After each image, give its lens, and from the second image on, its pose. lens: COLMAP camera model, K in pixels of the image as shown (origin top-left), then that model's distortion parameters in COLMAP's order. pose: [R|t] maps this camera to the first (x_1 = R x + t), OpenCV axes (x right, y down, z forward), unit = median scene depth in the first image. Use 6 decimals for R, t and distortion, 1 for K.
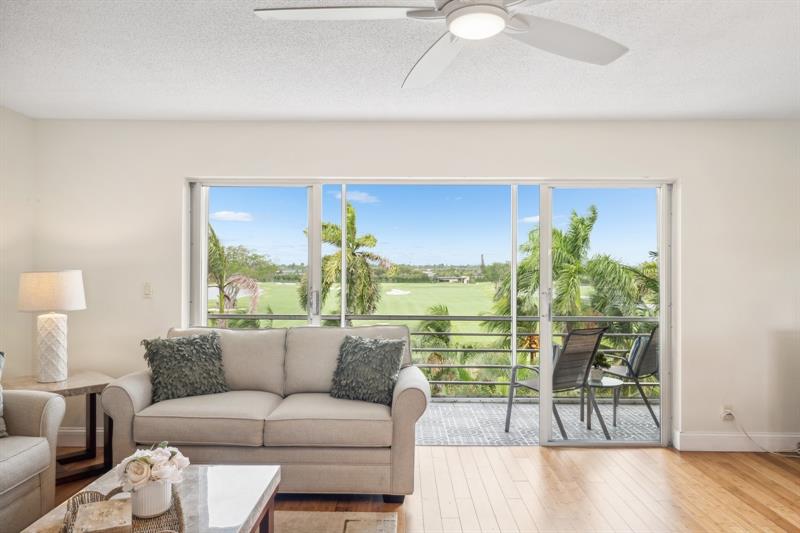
lens RADIAL K [[577.0, 0, 400.0], [0, 577.0, 266.5], [0, 0, 1]] dist [-0.000276, 0.000500]
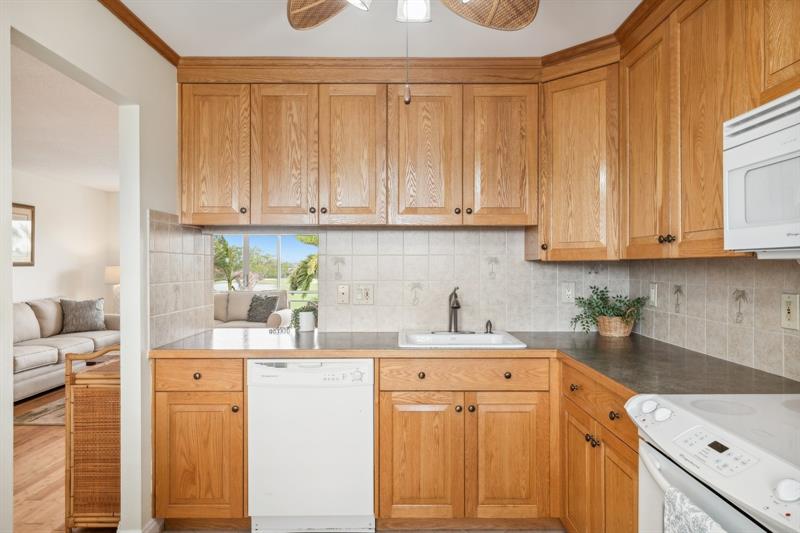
lens RADIAL K [[514.8, 0, 400.0], [0, 514.8, 266.5], [0, 0, 1]] dist [-0.000502, -0.000351]
pose [[0.999985, -0.004925, -0.002196, 0.464416], [0.004939, 0.999966, 0.006541, 0.005210], [0.002164, -0.006551, 0.999976, -0.943734]]
